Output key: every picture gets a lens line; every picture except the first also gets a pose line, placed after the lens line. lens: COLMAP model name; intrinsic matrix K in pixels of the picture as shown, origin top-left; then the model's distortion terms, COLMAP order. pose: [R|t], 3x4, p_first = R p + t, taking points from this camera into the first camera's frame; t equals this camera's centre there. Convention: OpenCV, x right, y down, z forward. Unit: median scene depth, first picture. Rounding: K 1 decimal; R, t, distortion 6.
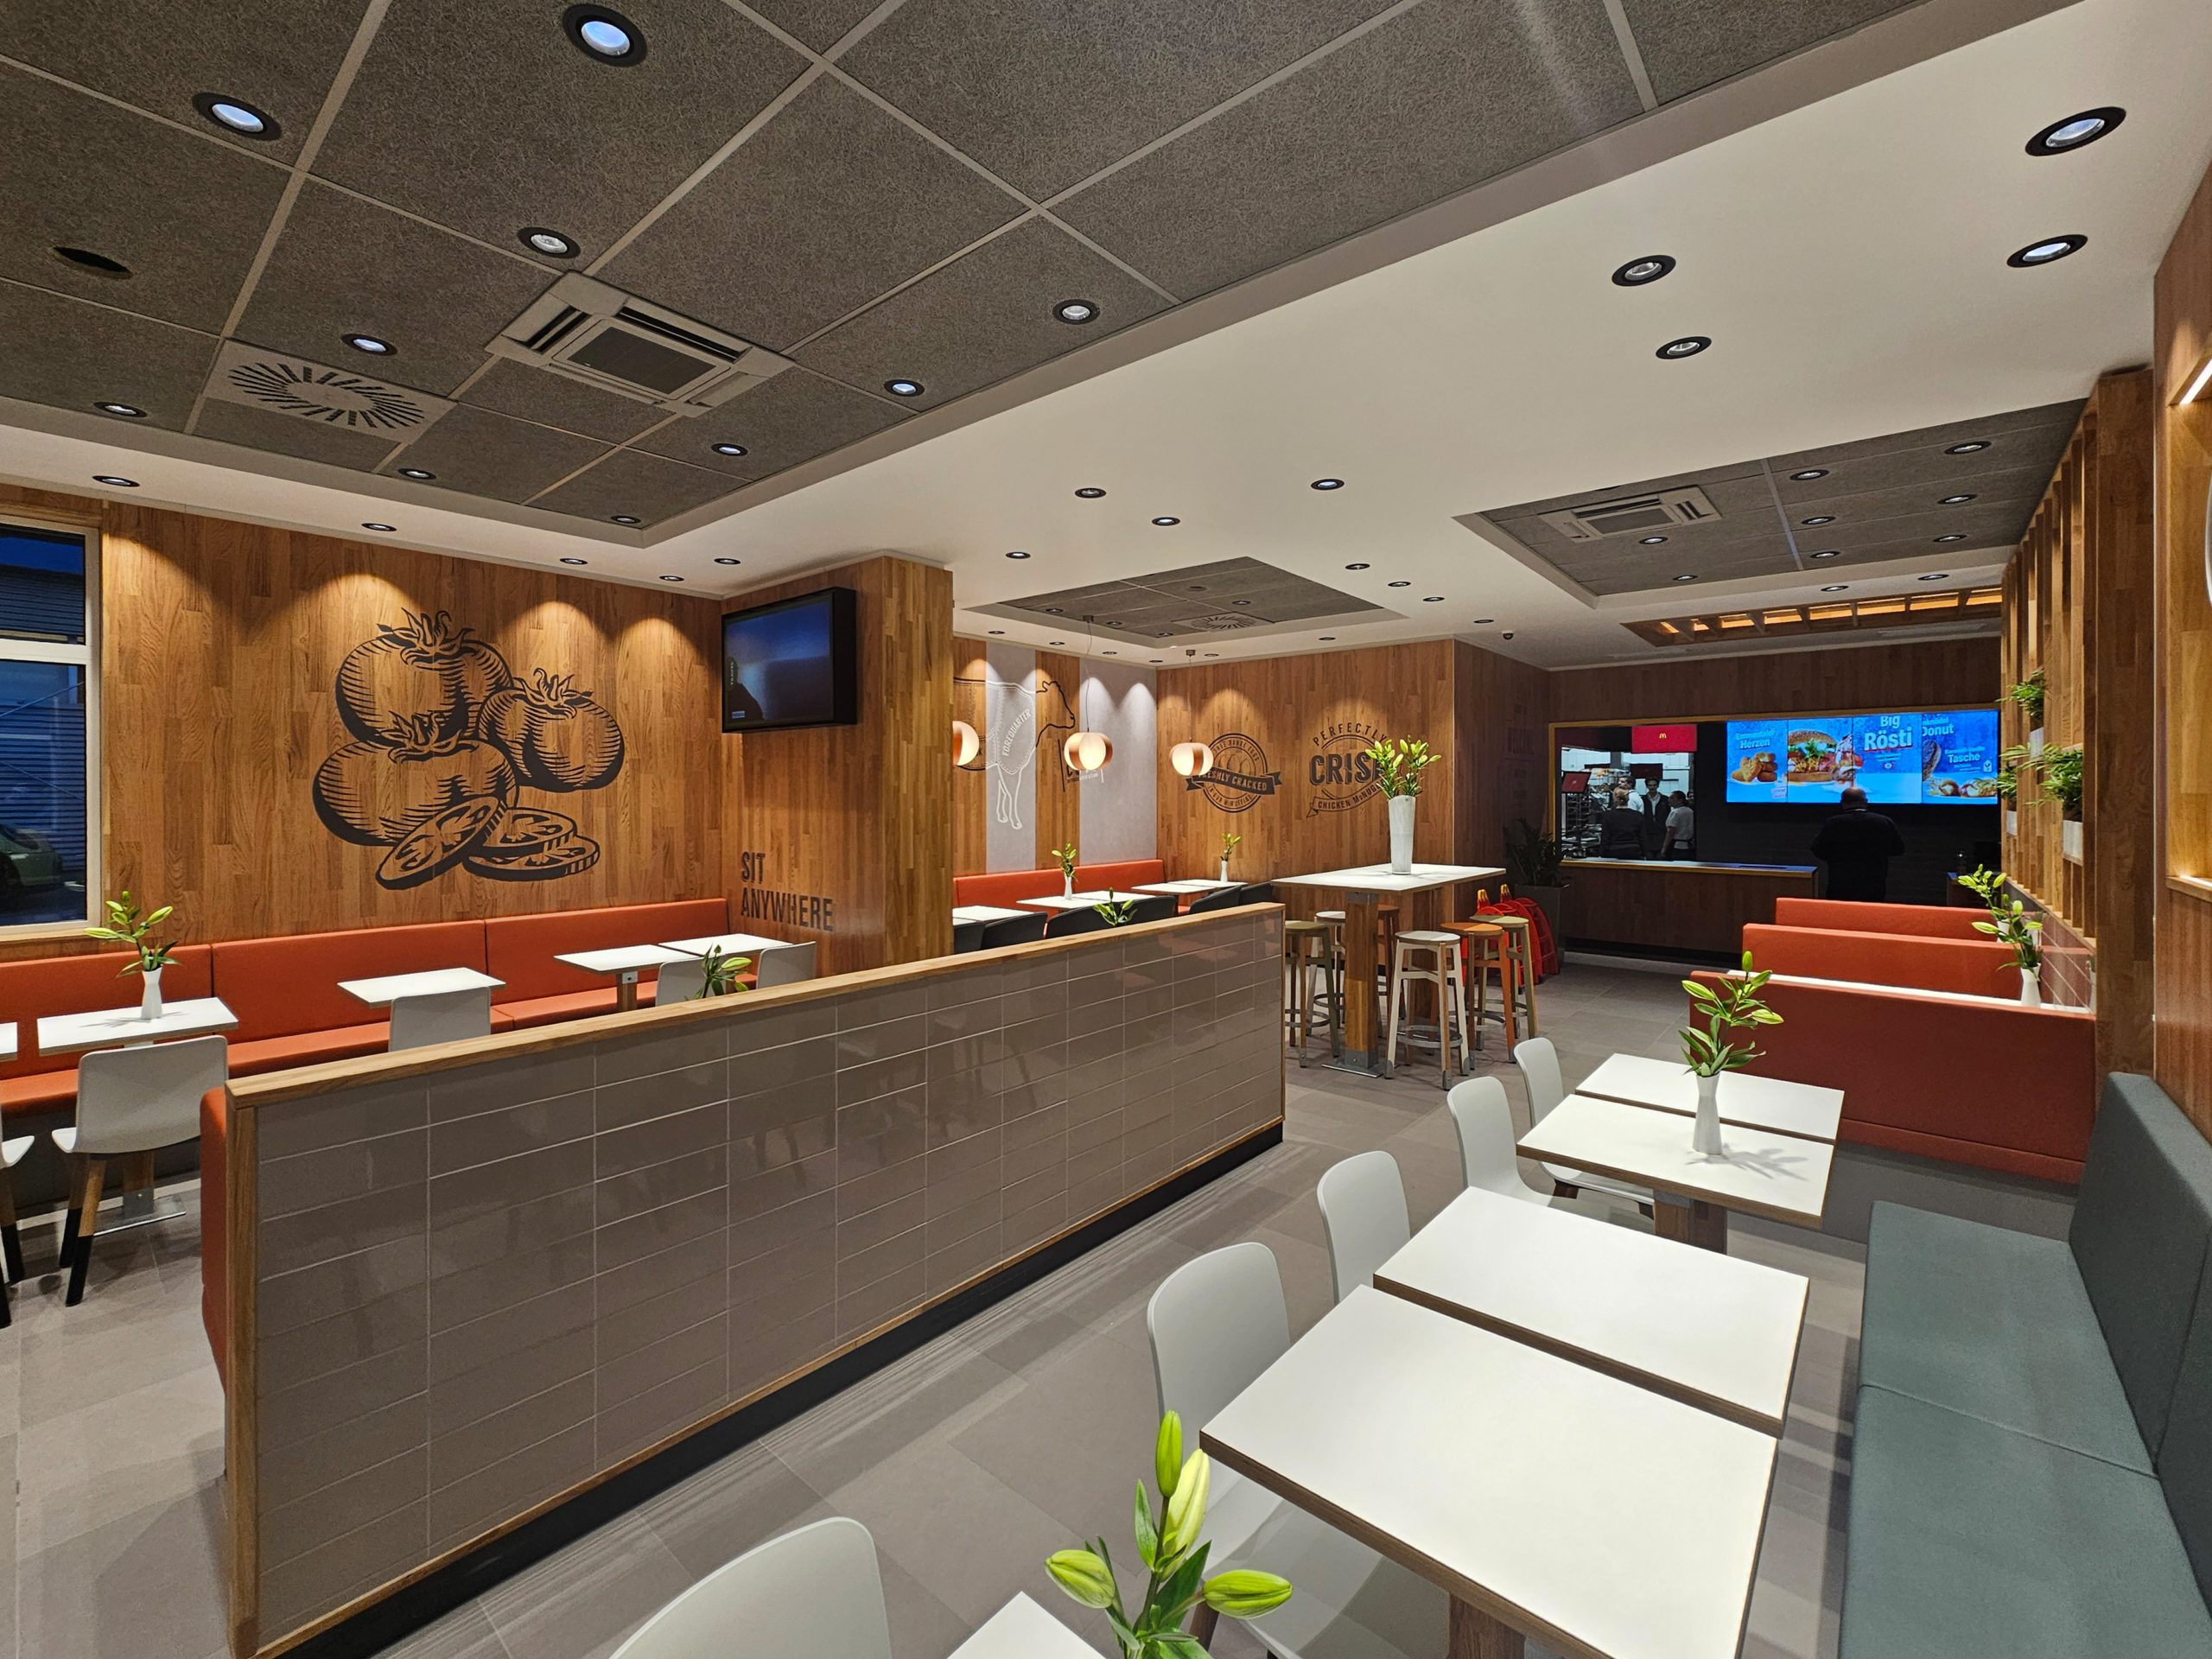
lens RADIAL K [[929.9, 0, 1106.4], [0, 929.9, 793.3], [0, 0, 1]] dist [0.000492, 0.000091]
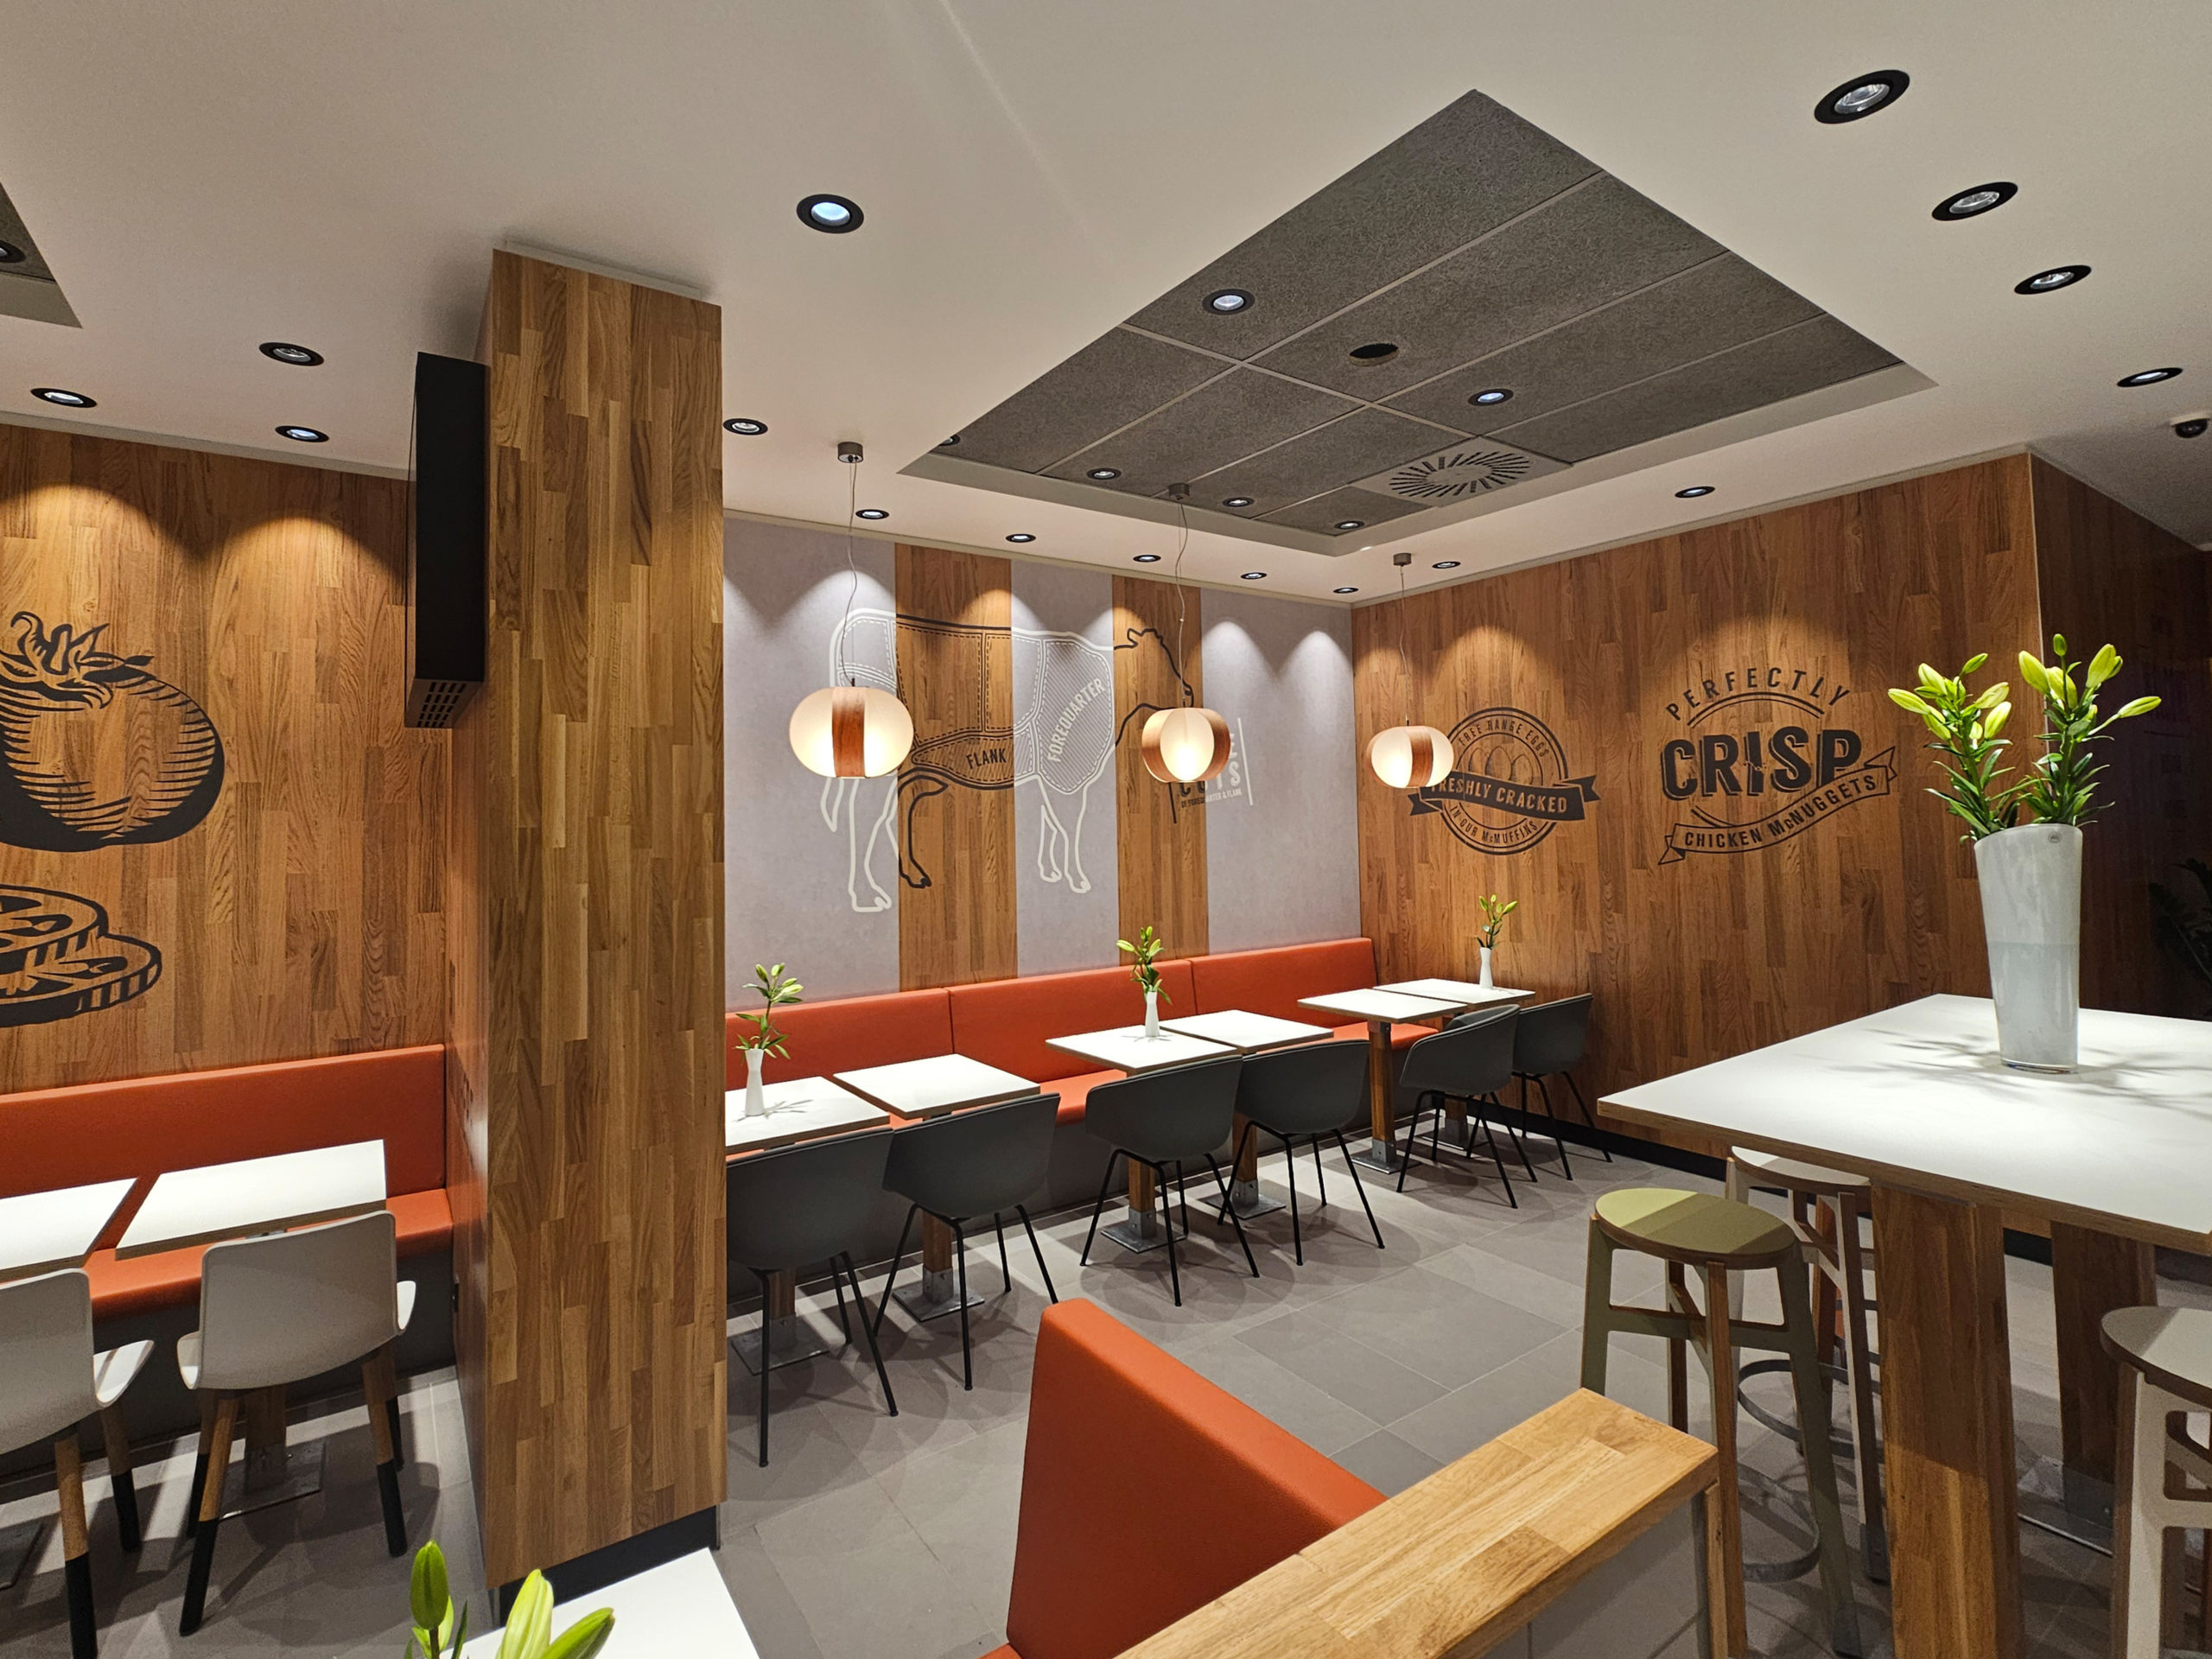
lens RADIAL K [[1041.6, 0, 1060.2], [0, 1041.6, 778.4], [0, 0, 1]] dist [0.003460, 0.000747]
pose [[0.960764, -0.031139, -0.275615, 0.064813], [0.020368, 0.998916, -0.041856, -0.003709], [0.276620, 0.034601, 0.960356, 0.382891]]
